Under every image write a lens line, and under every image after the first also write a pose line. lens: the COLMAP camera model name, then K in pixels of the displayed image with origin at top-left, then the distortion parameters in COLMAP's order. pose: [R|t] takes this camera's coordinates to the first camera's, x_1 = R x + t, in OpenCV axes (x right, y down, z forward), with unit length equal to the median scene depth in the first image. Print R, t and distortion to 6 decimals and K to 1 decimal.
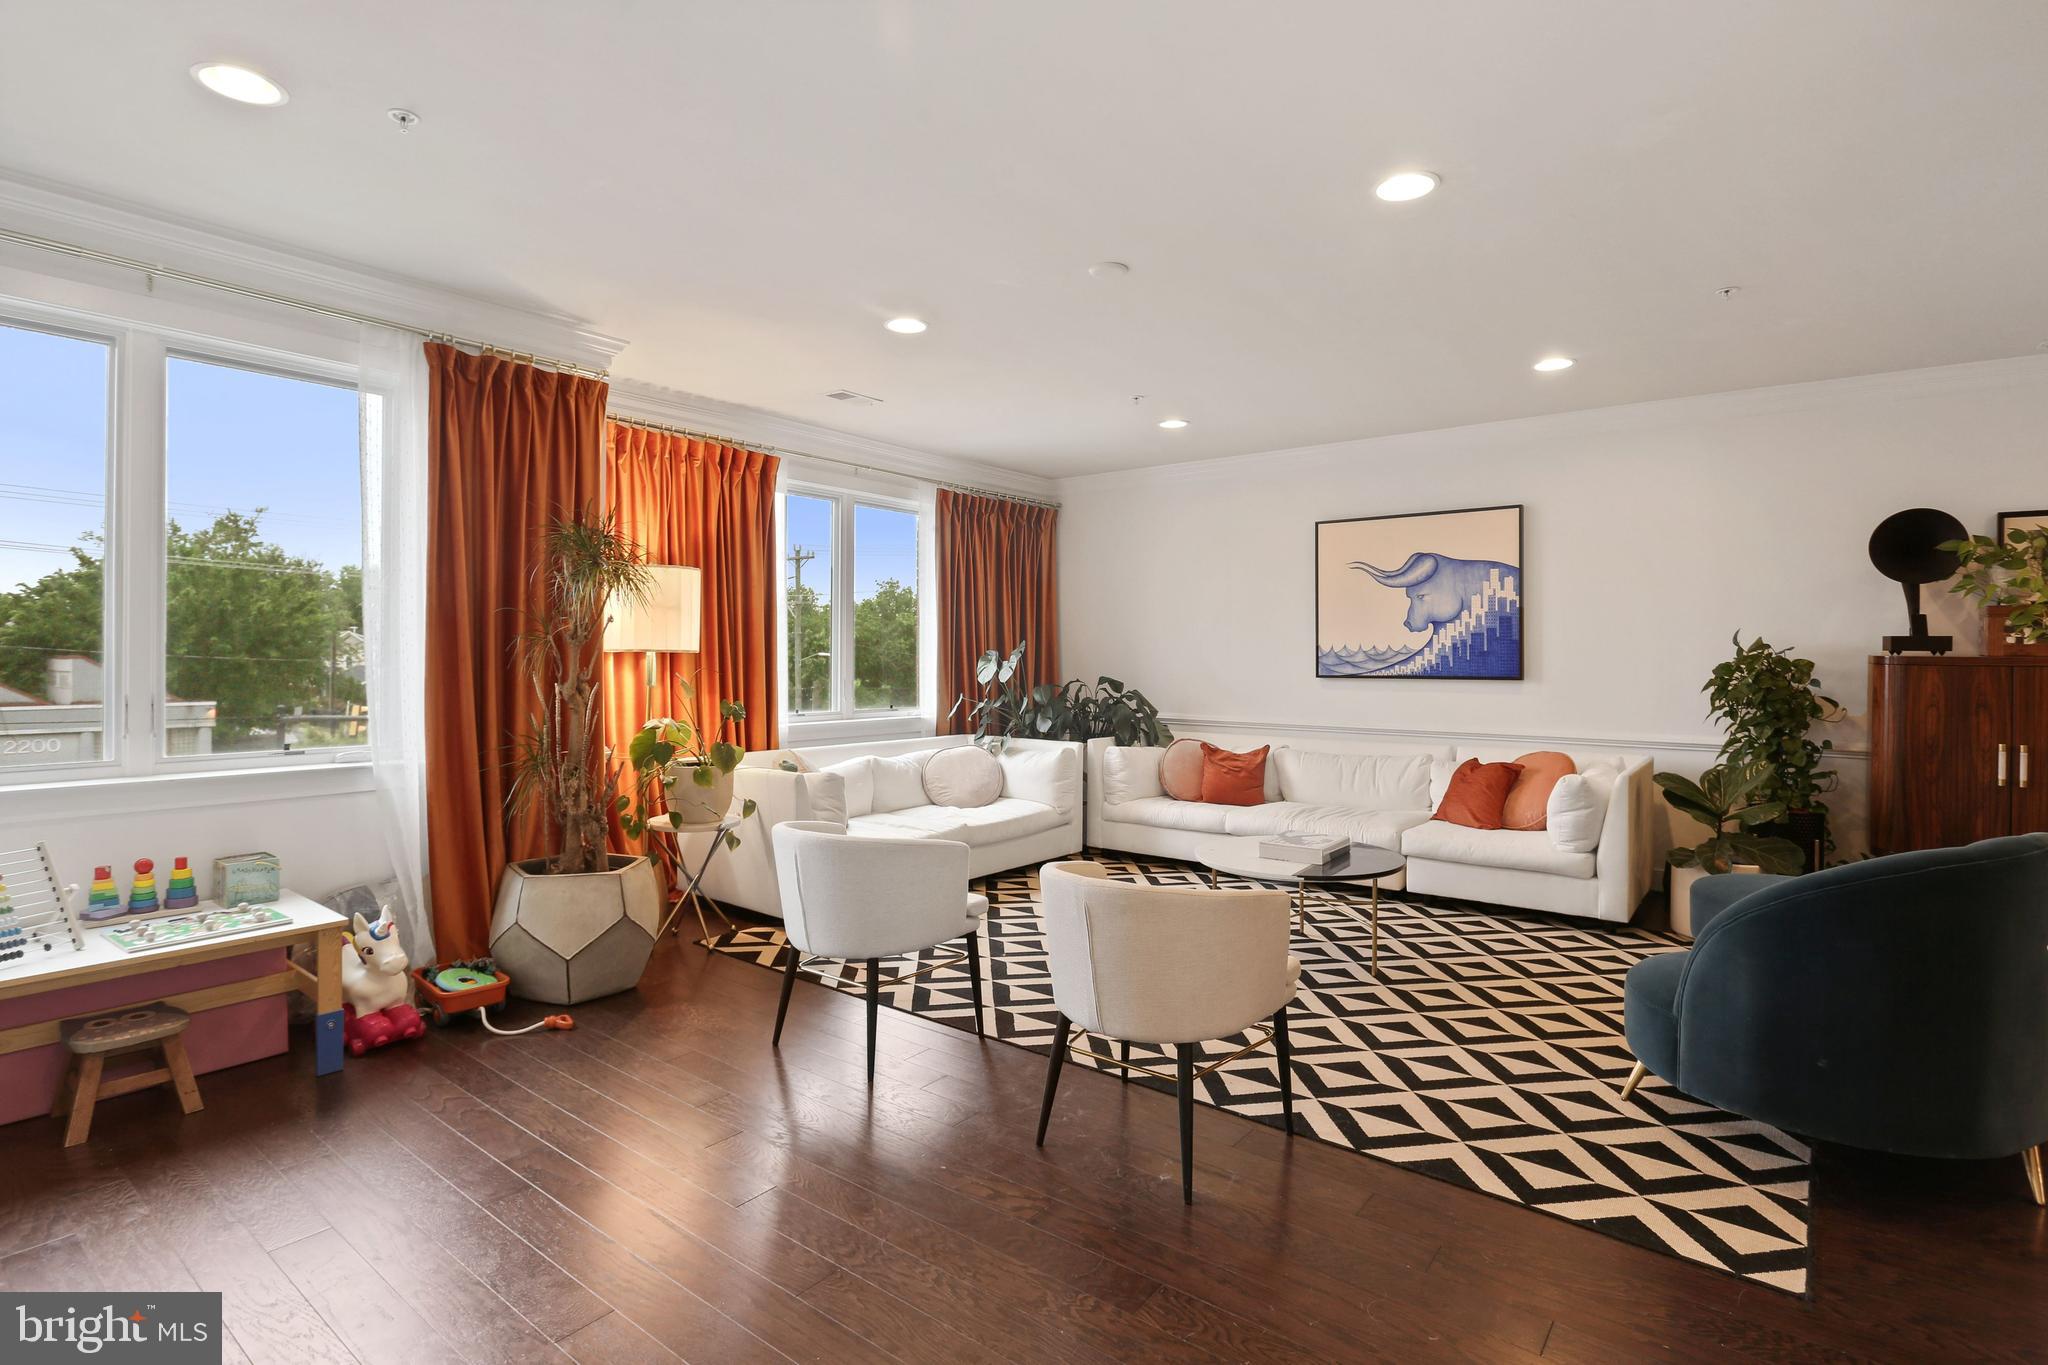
lens RADIAL K [[997.8, 0, 1024.0], [0, 997.8, 682.5], [0, 0, 1]] dist [-0.003933, -0.000221]
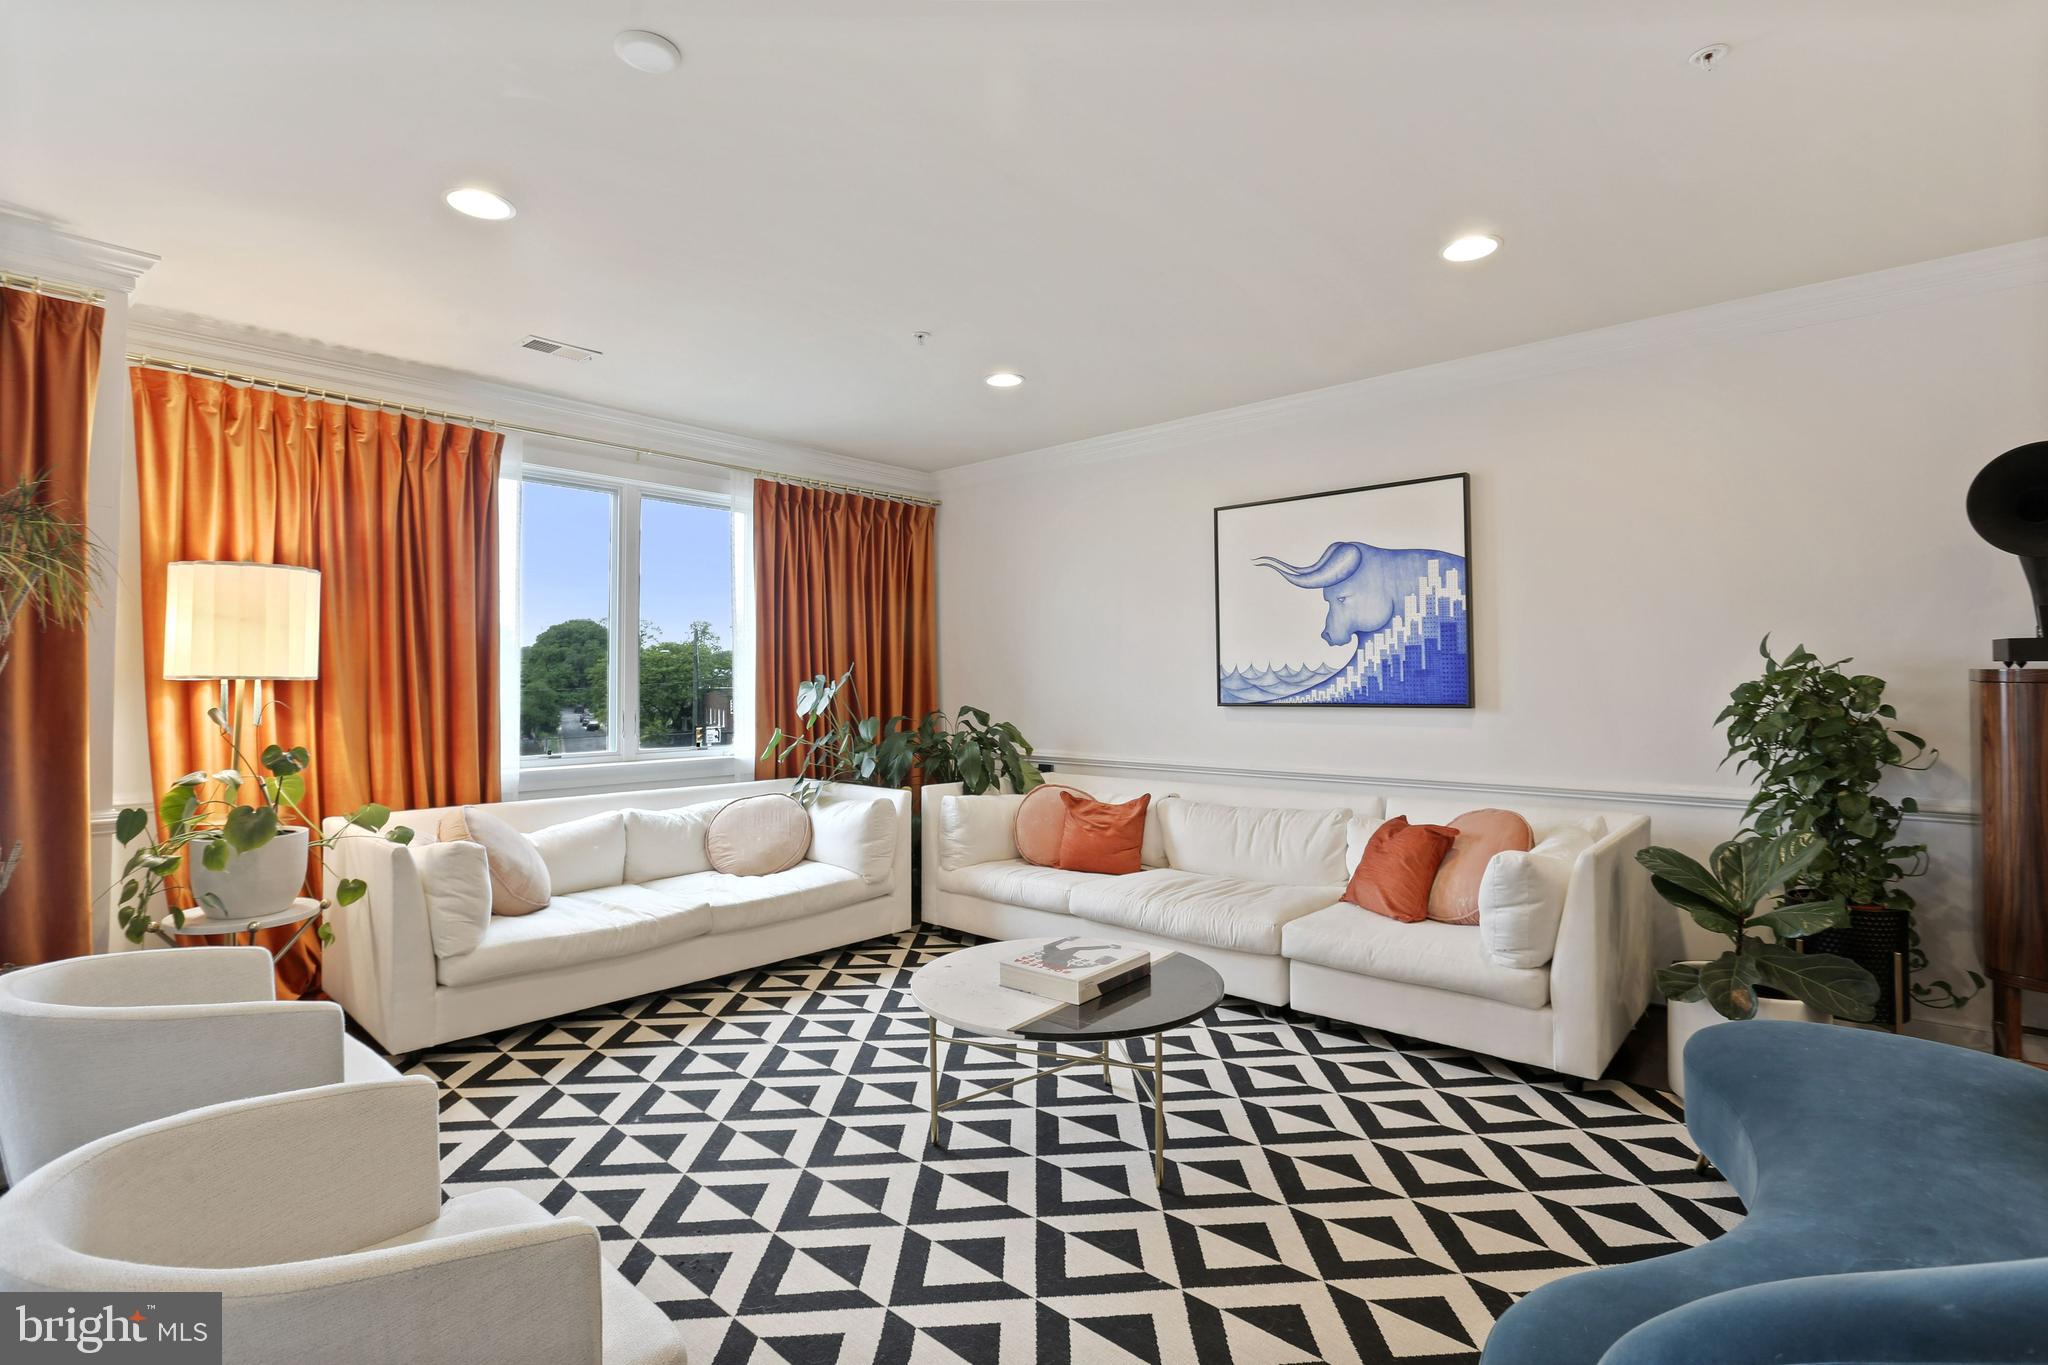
lens RADIAL K [[1009.9, 0, 989.2], [0, 1009.9, 671.2], [0, 0, 1]] dist [-0.002256, -0.000388]
pose [[0.997840, -0.008810, -0.065100, 0.189825], [0.006277, 0.999219, -0.039000, -0.002949], [0.065393, 0.038507, 0.997116, 0.227414]]
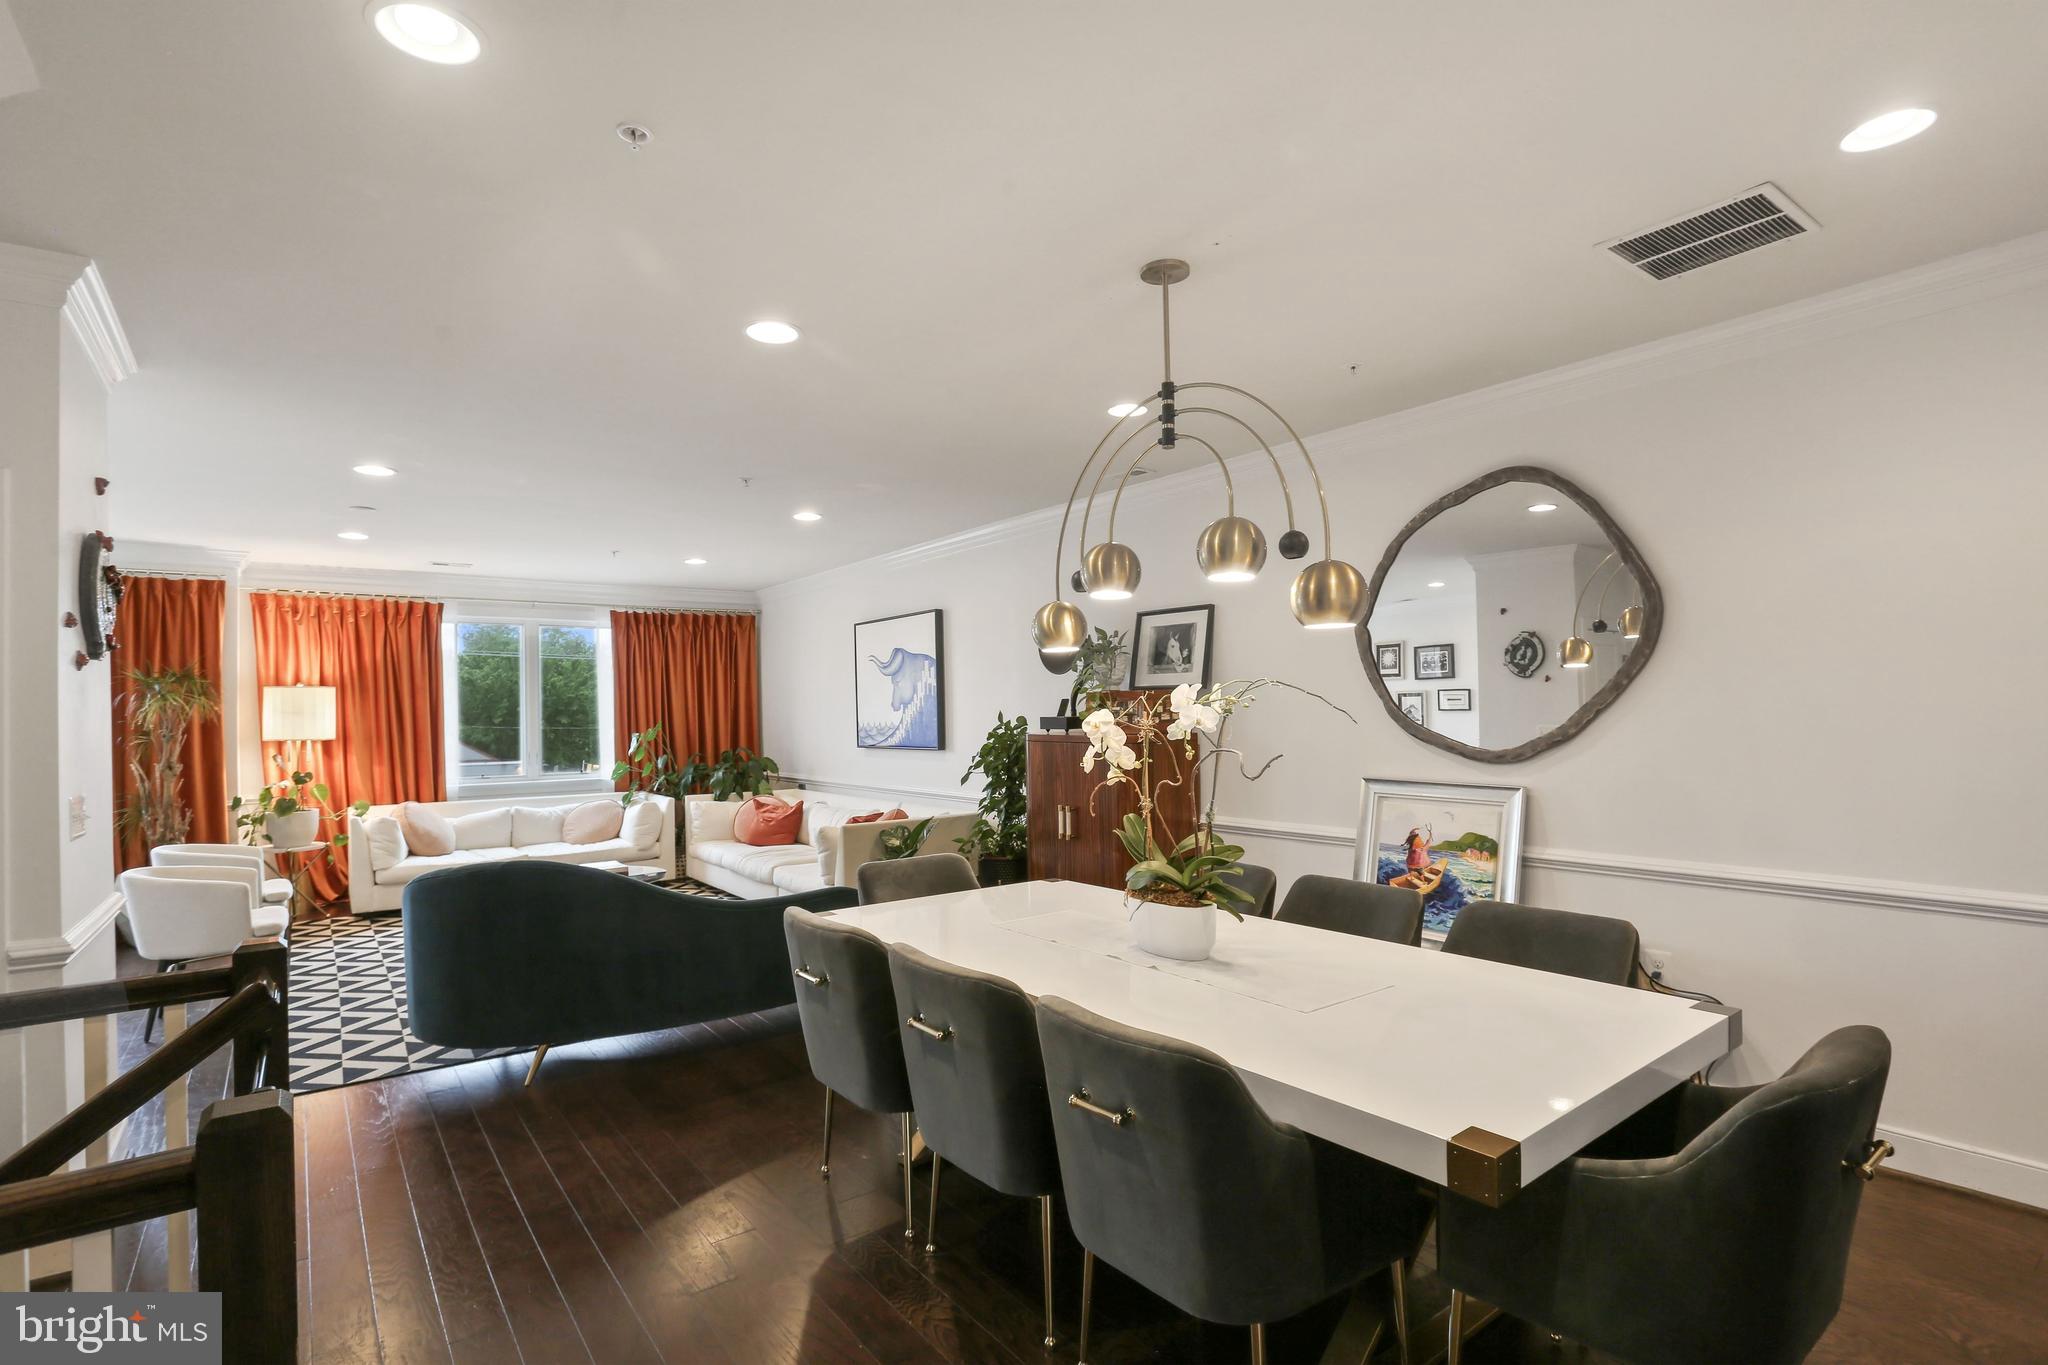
lens RADIAL K [[918.3, 0, 910.1], [0, 918.3, 735.1], [0, 0, 1]] dist [-0.001866, -0.000327]
pose [[0.962022, -0.013275, -0.272650, 0.771472], [0.011947, 0.999907, -0.006529, -0.013950], [0.272712, 0.003024, 0.962091, -0.110216]]
